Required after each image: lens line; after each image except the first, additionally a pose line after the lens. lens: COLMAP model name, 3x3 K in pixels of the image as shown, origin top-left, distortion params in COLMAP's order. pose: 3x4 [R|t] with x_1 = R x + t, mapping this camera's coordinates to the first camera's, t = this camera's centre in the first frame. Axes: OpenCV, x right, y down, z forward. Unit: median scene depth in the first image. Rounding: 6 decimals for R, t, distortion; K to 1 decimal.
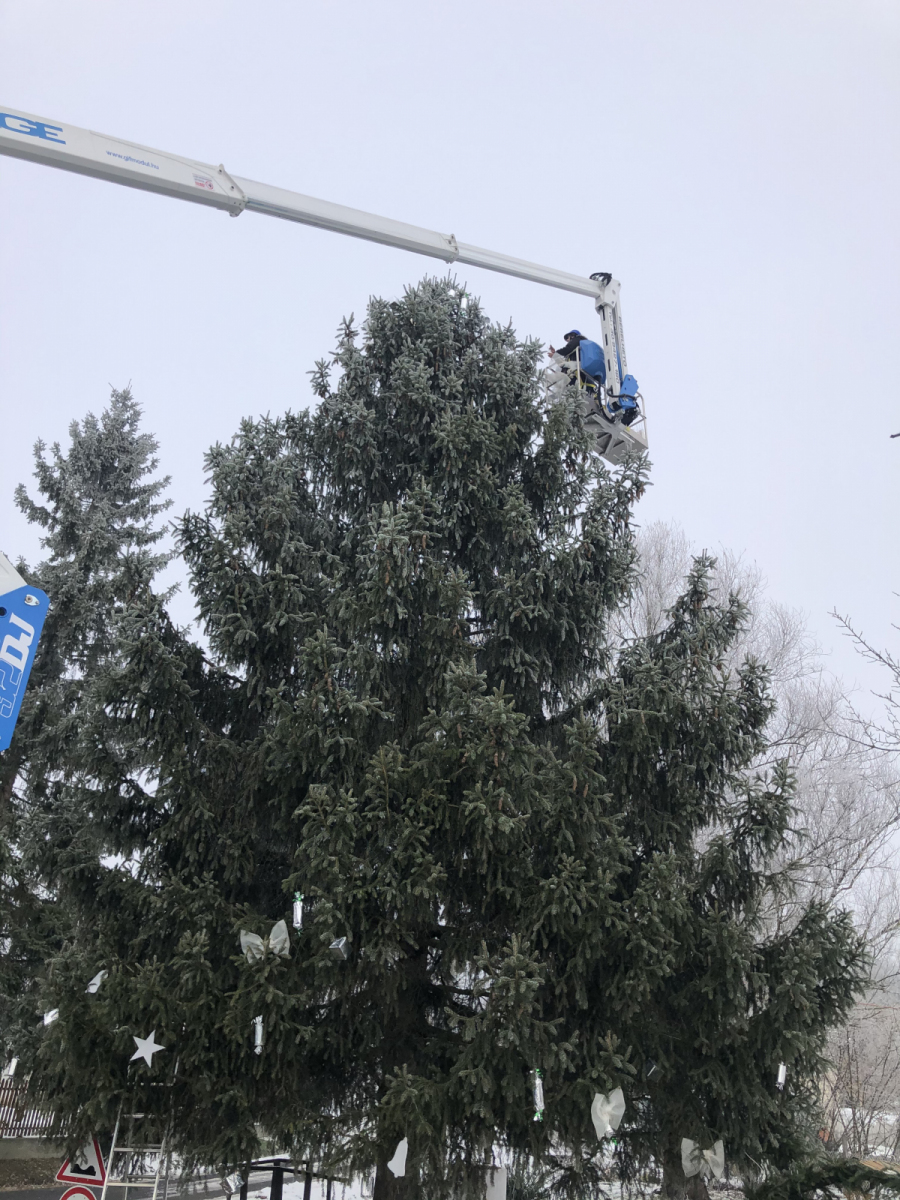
lens RADIAL K [[998.3, 0, 458.4], [0, 998.3, 595.7], [0, 0, 1]] dist [0.056677, -0.049033]
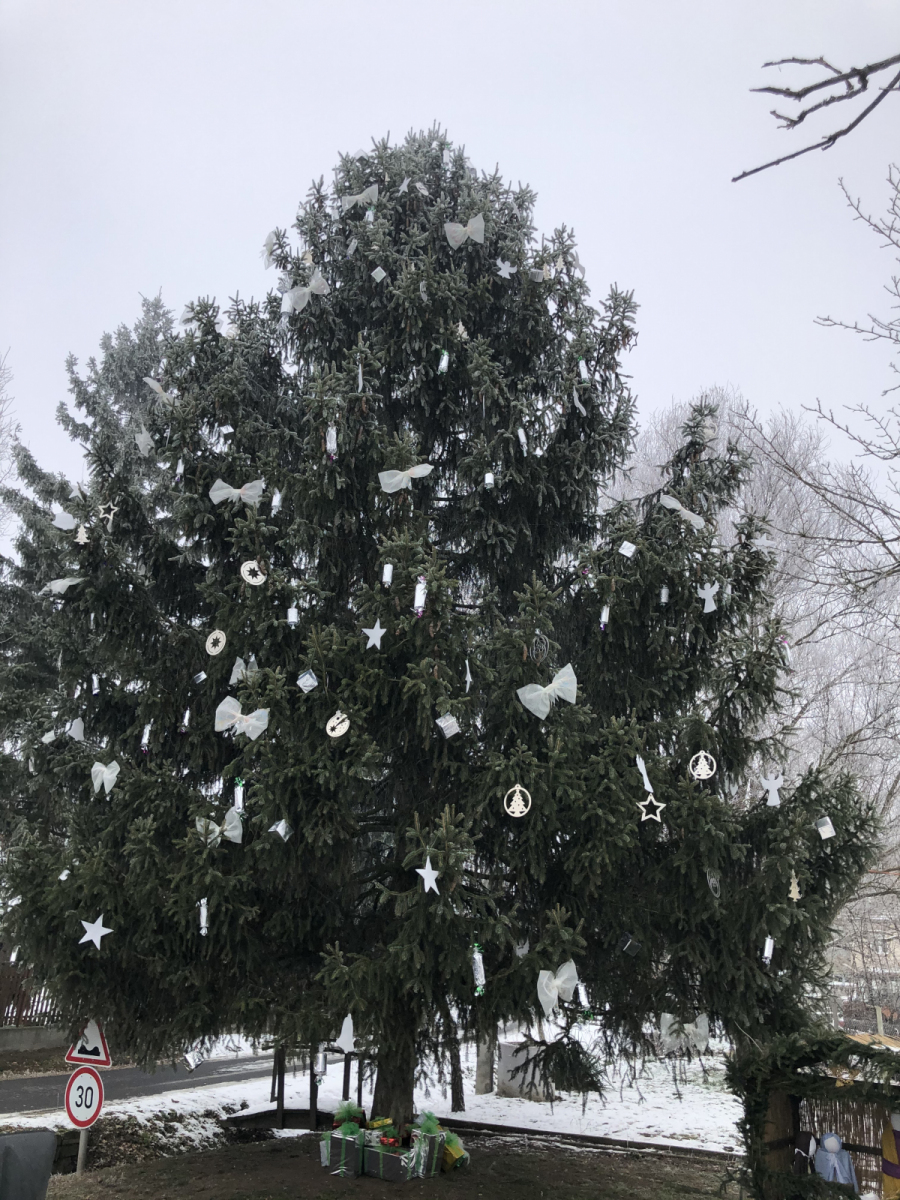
lens RADIAL K [[998.3, 0, 444.3], [0, 998.3, 591.0], [0, 0, 1]] dist [0.056677, -0.049033]
pose [[0.991162, -0.059851, -0.118391, 0.118402], [0.070472, 0.993654, 0.087661, 0.035413], [0.112394, -0.095230, 0.989090, 0.060332]]
